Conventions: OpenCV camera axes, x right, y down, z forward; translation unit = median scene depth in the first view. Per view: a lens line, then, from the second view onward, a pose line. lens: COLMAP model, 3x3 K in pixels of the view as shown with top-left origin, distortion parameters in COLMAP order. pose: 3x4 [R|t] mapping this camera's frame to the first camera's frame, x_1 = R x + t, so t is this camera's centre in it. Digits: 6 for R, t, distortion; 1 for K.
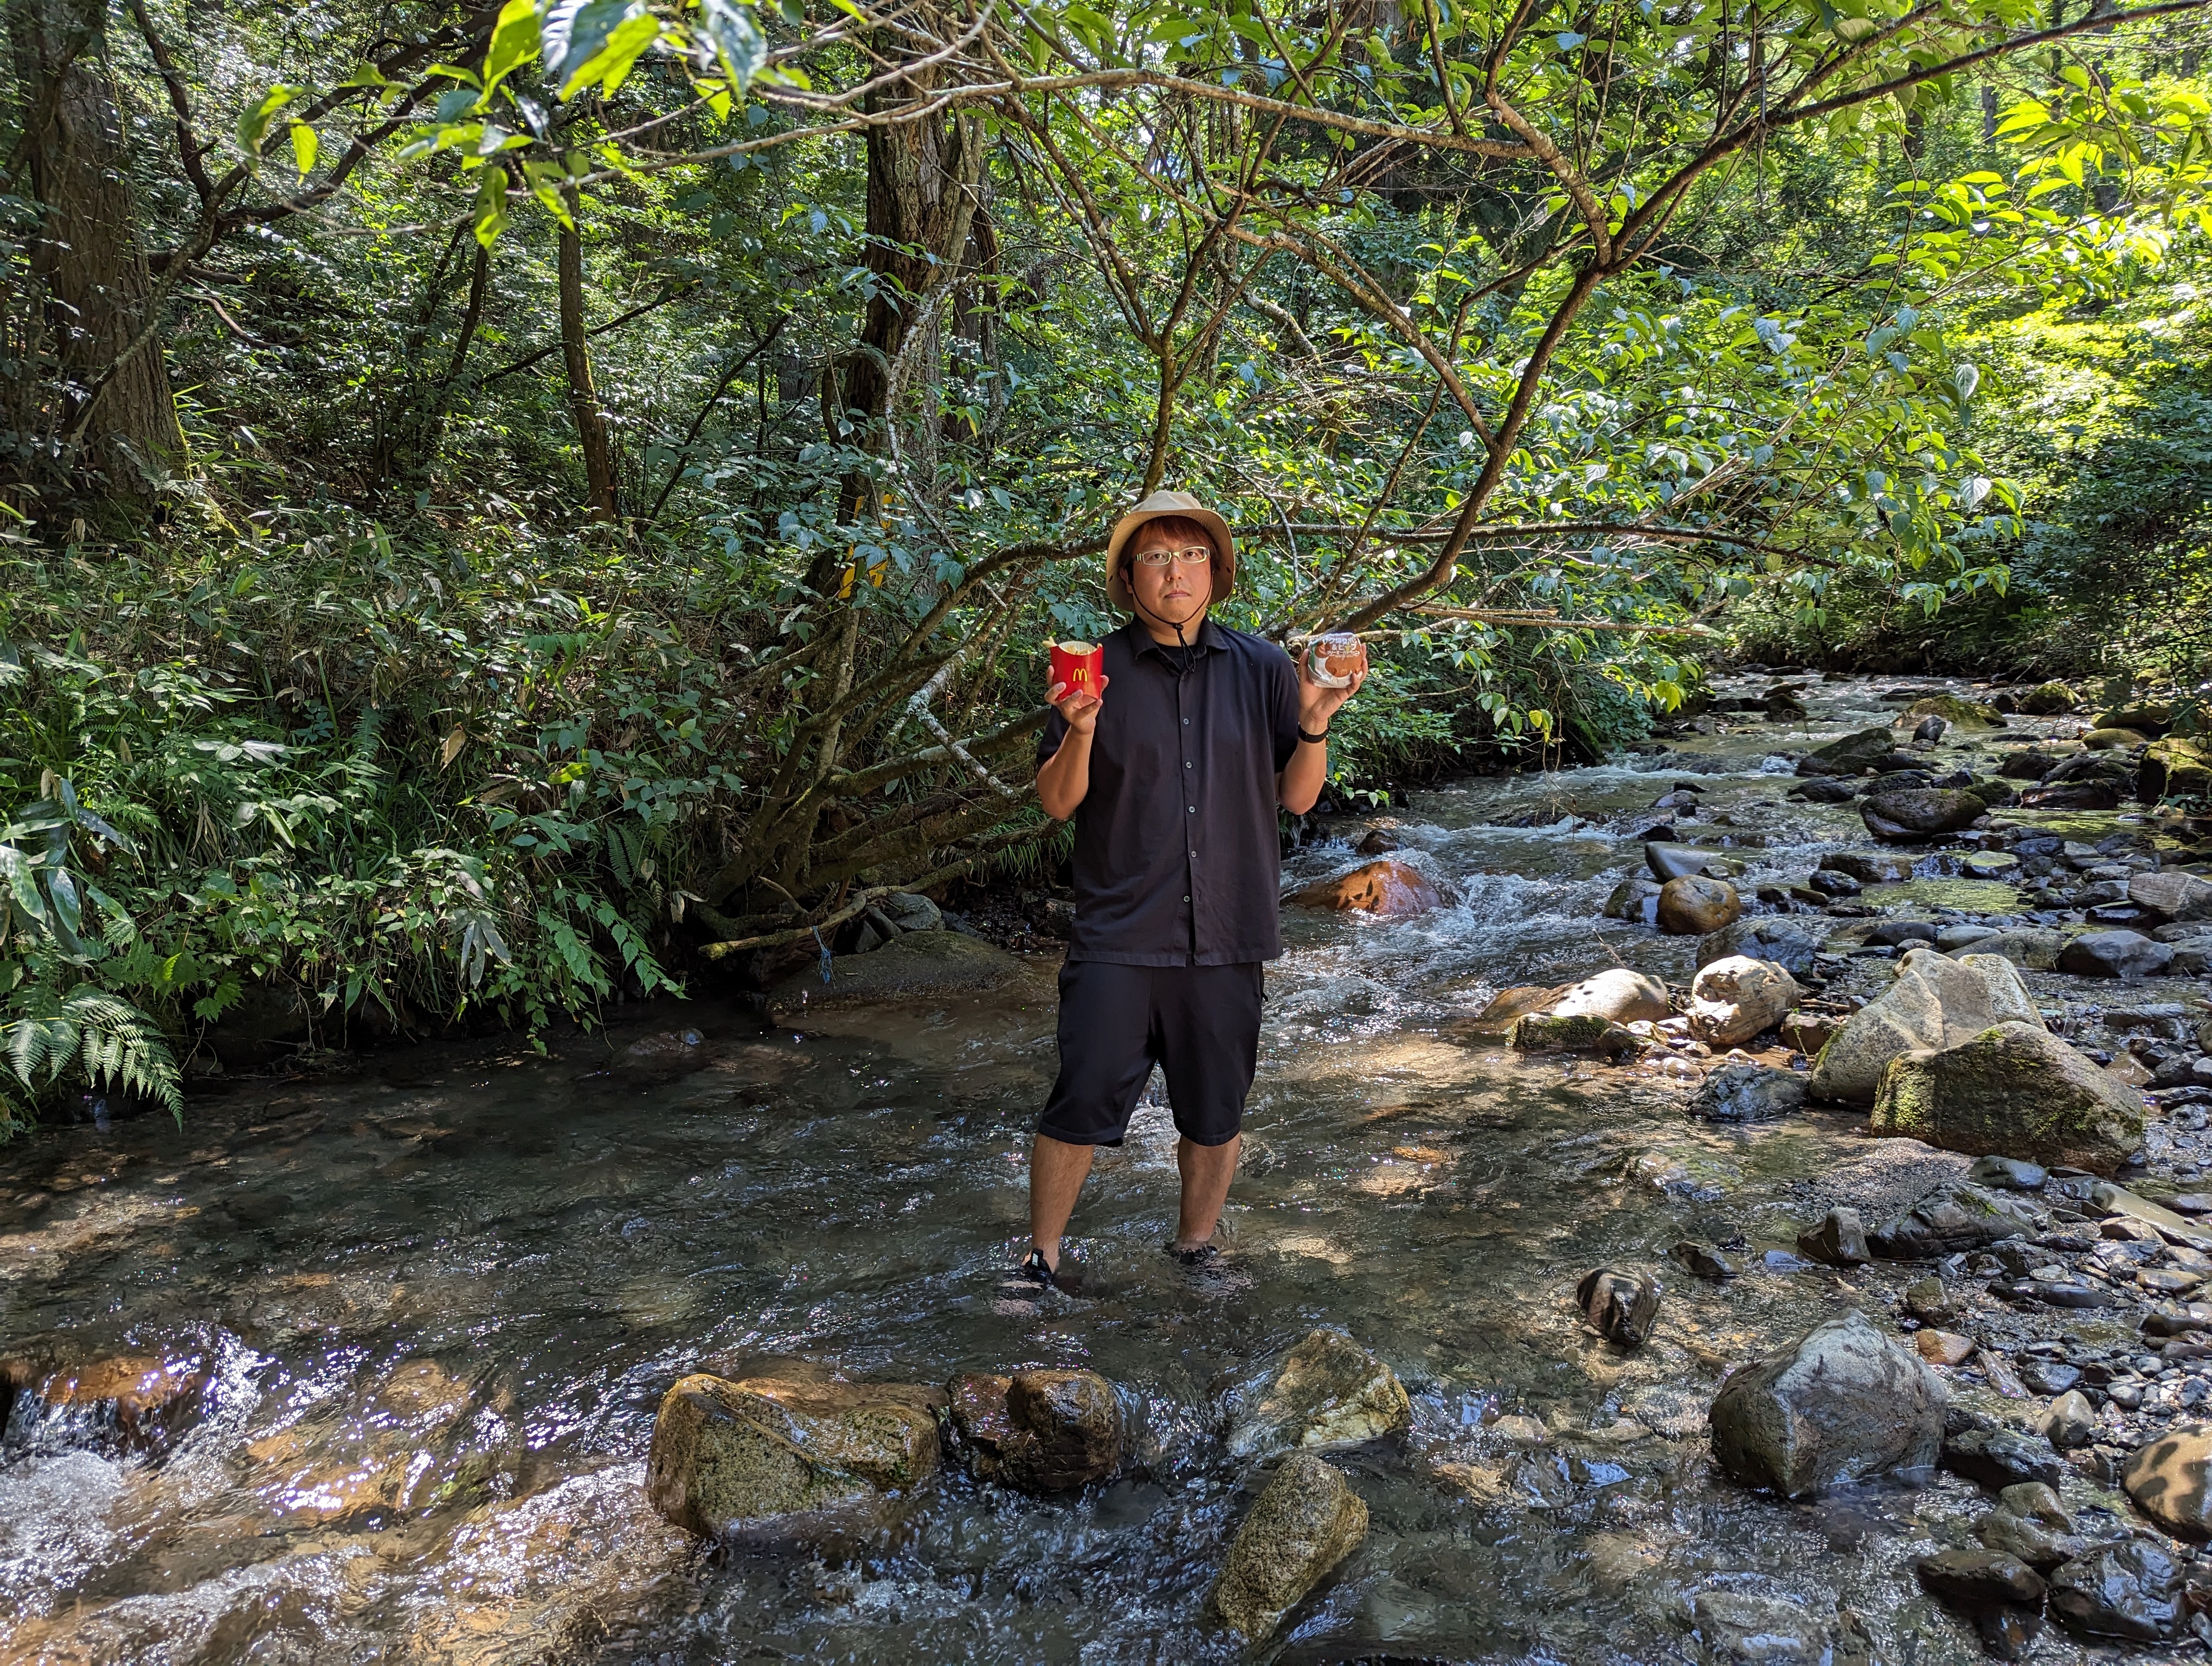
lens RADIAL K [[1558.8, 0, 1103.4], [0, 1558.8, 830.9], [0, 0, 1]] dist [0.002539, -0.001439]
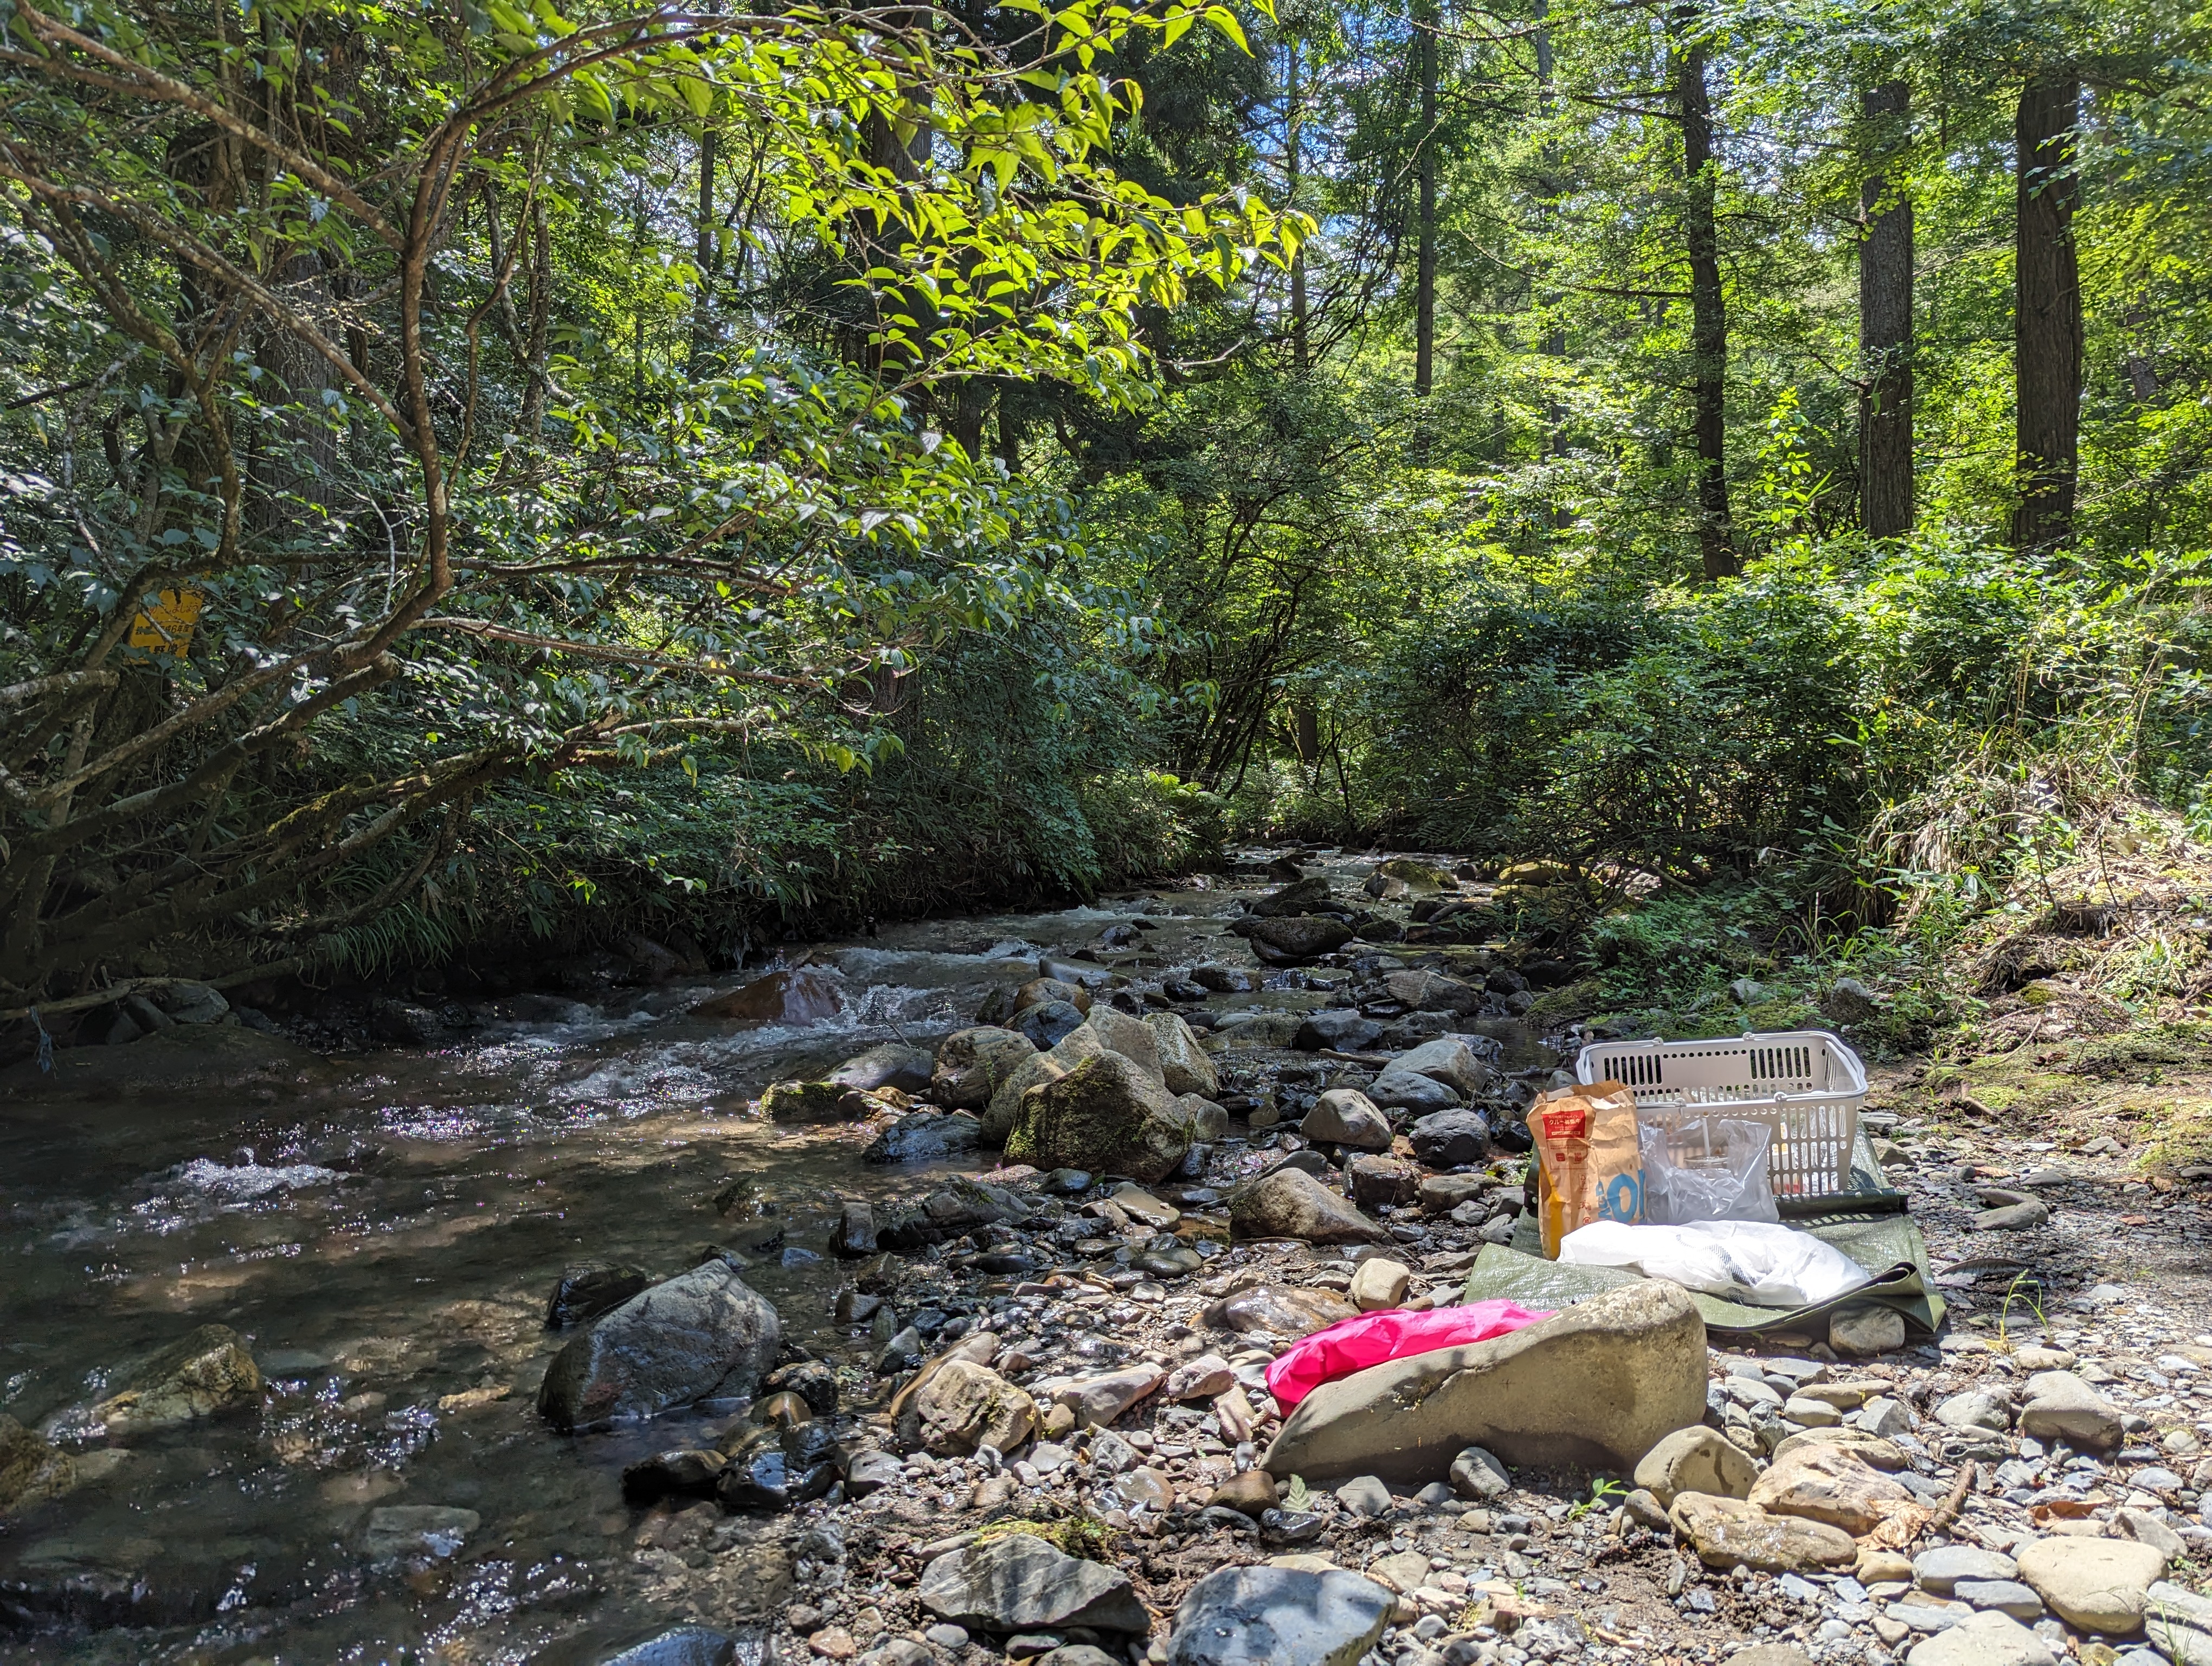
lens RADIAL K [[1558.8, 0, 1103.5], [0, 1558.8, 837.5], [0, 0, 1]] dist [0.002539, -0.001439]
pose [[0.962553, 0.034968, 0.268828, 0.148103], [-0.008430, 0.995027, -0.099245, 0.042882], [-0.270962, 0.093262, 0.958061, -0.031935]]
